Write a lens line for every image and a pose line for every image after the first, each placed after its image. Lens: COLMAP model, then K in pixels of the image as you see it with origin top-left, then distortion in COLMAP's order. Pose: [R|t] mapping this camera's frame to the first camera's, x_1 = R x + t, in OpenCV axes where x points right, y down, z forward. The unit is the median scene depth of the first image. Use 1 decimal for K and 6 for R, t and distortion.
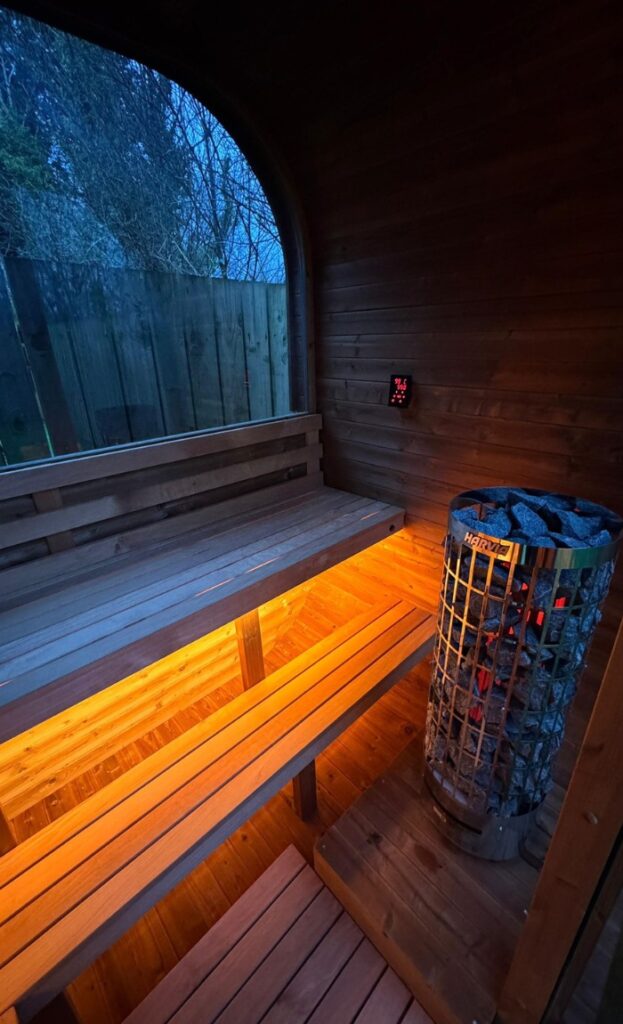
lens RADIAL K [[401.6, 0, 322.1], [0, 401.6, 506.7], [0, 0, 1]] dist [-0.002185, -0.013178]
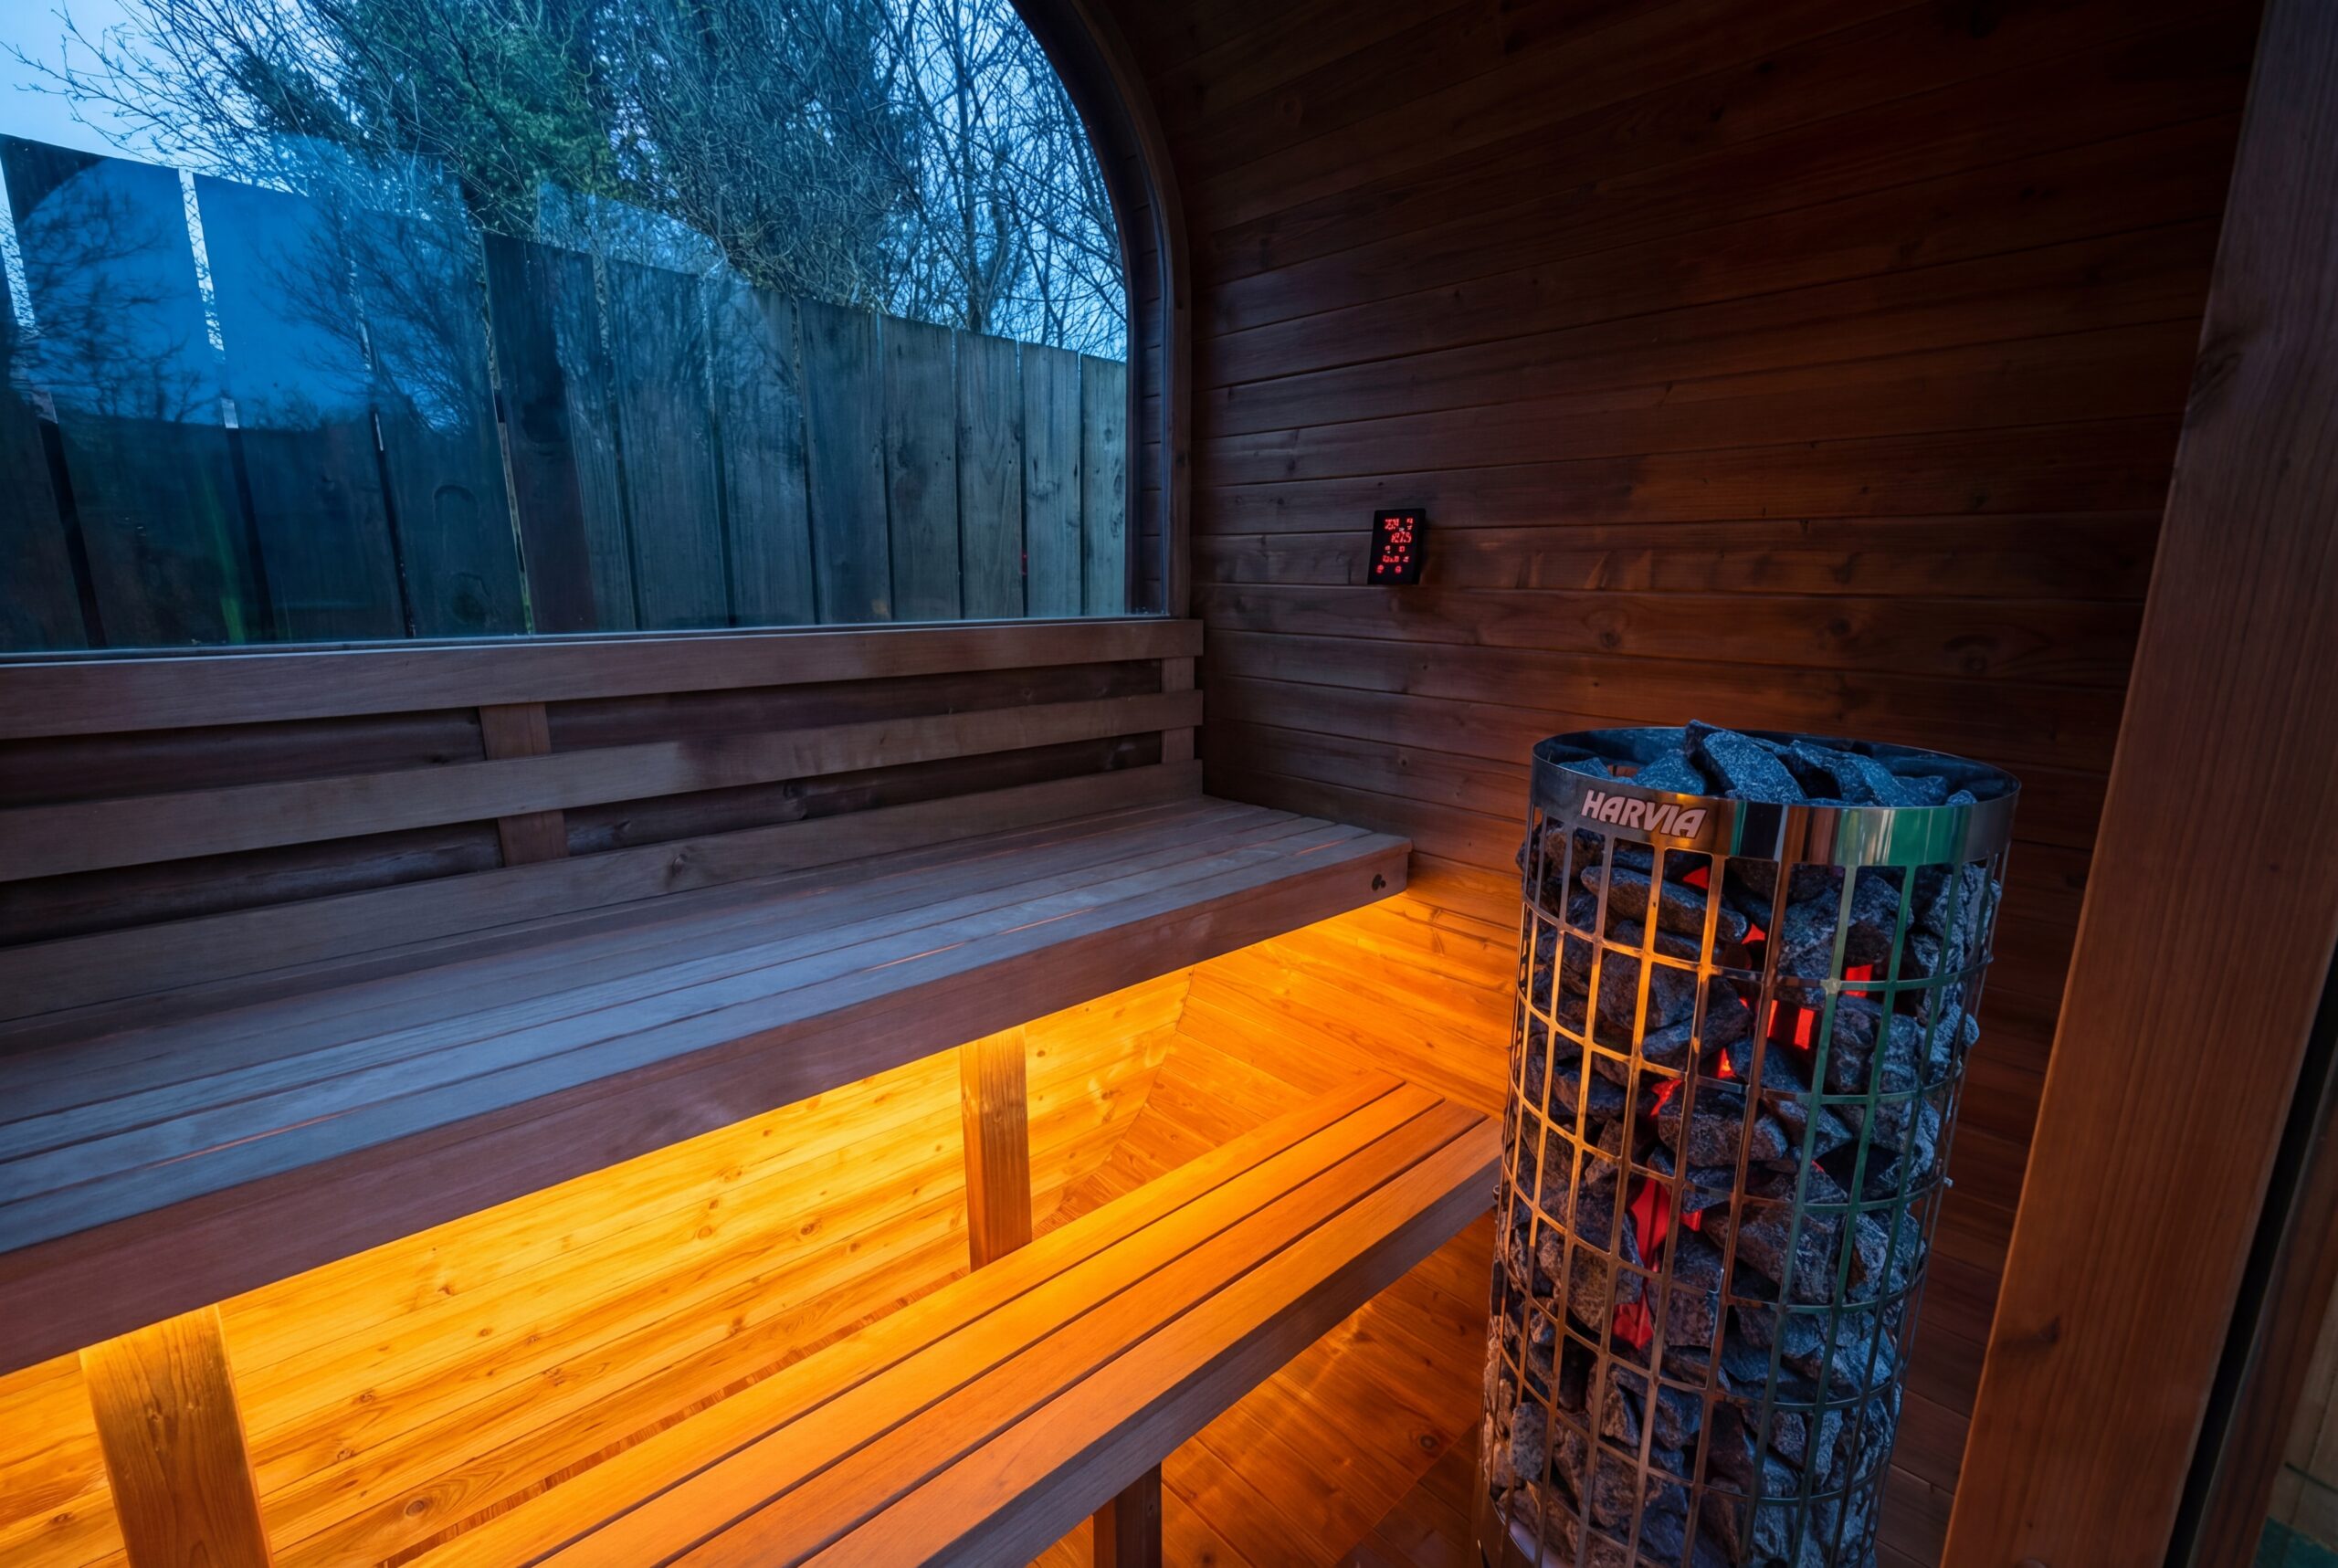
lens RADIAL K [[990.7, 0, 1169.0], [0, 990.7, 784.0], [0, 0, 1]] dist [-0.000634, -0.000381]
pose [[0.999236, 0.023799, -0.031002, -0.000291], [-0.028427, 0.986935, -0.158594, 0.119258], [0.026823, 0.159354, 0.986857, 0.041603]]
